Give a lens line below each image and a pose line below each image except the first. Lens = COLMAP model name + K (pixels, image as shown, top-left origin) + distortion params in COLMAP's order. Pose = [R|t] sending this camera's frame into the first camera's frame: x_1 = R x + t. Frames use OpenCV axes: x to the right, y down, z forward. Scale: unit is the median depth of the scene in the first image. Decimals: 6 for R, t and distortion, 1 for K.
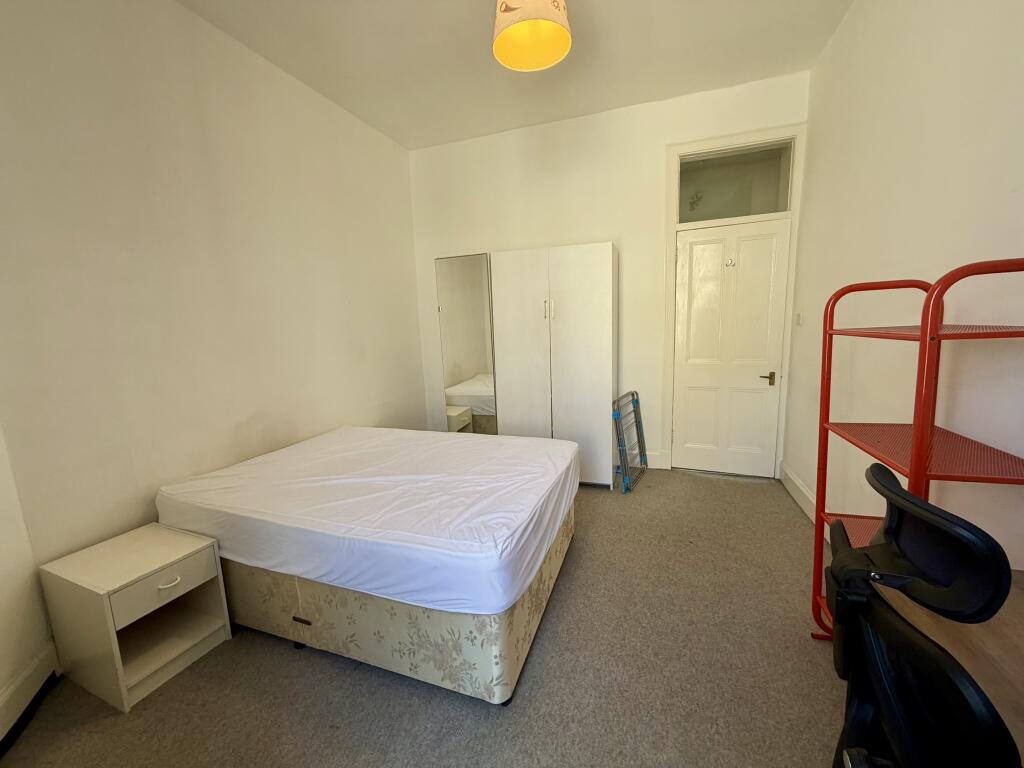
lens RADIAL K [[405.5, 0, 510.7], [0, 405.5, 383.0], [0, 0, 1]] dist [0.002085, 0.000273]
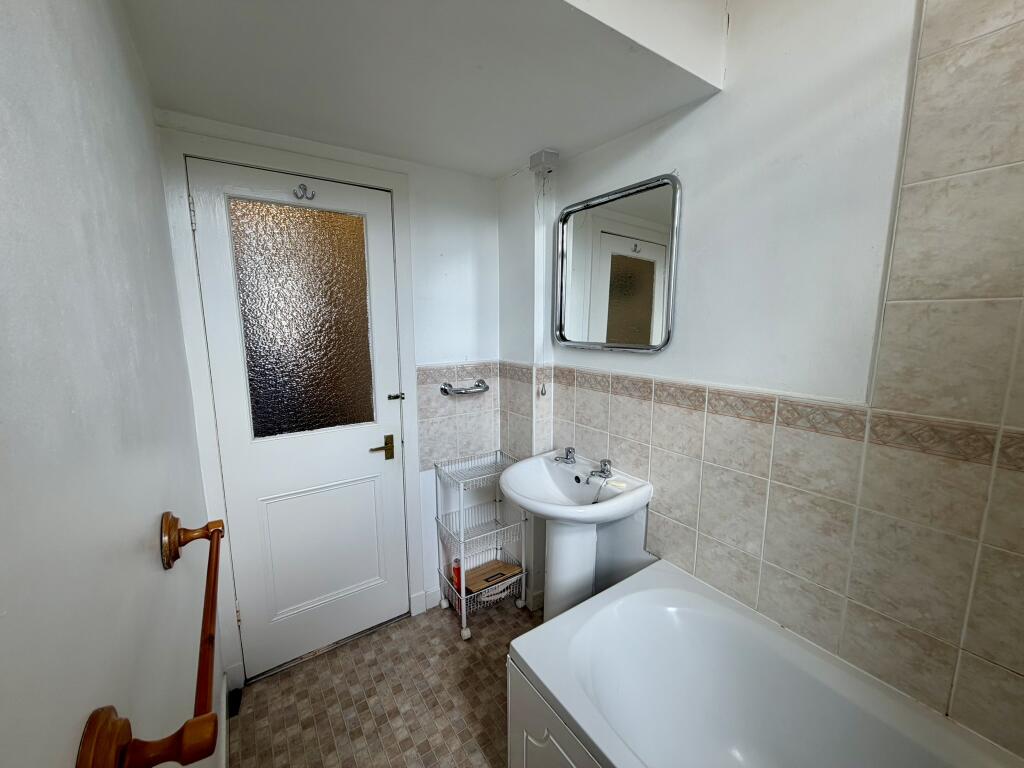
lens RADIAL K [[405.5, 0, 514.1], [0, 405.5, 381.1], [0, 0, 1]] dist [0.002085, 0.000273]
pose [[0.583425, -0.099680, 0.806027, 0.325779], [0.105416, 0.993338, 0.046541, -0.103688], [-0.805297, 0.057815, 0.590046, 0.558326]]
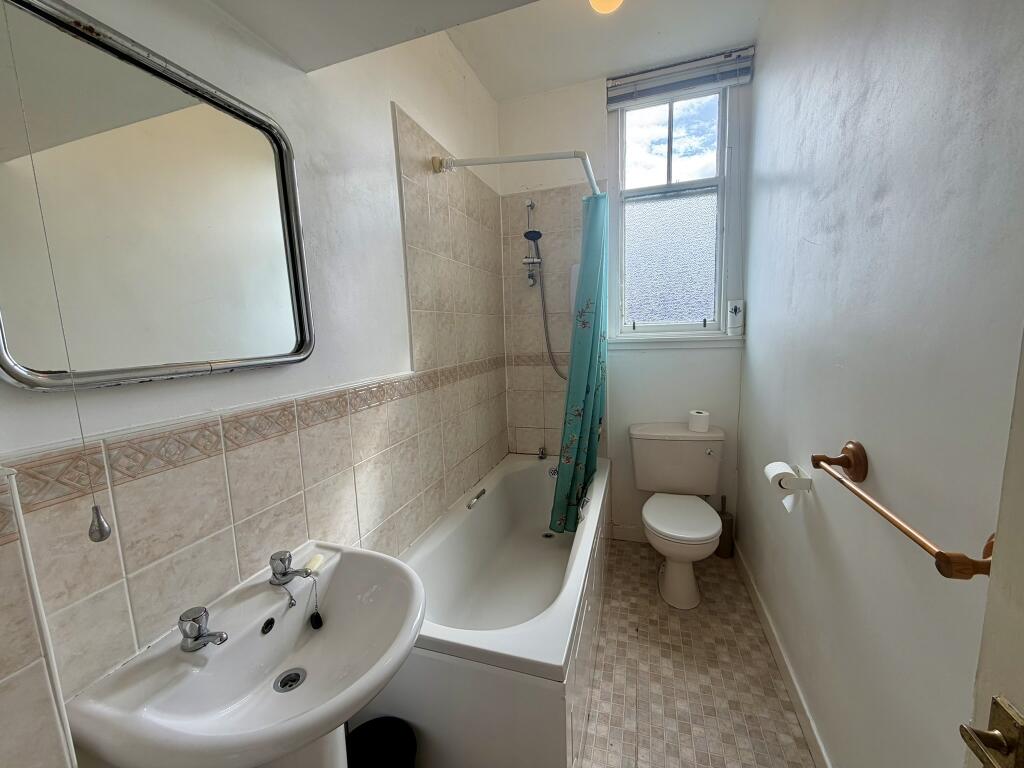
lens RADIAL K [[405.5, 0, 514.0], [0, 405.5, 386.4], [0, 0, 1]] dist [0.002085, 0.000273]
pose [[-0.995527, 0.092898, -0.017232, 0.636003], [0.084745, 0.958591, 0.271886, -0.159485], [0.041776, 0.269209, -0.962175, 1.074481]]
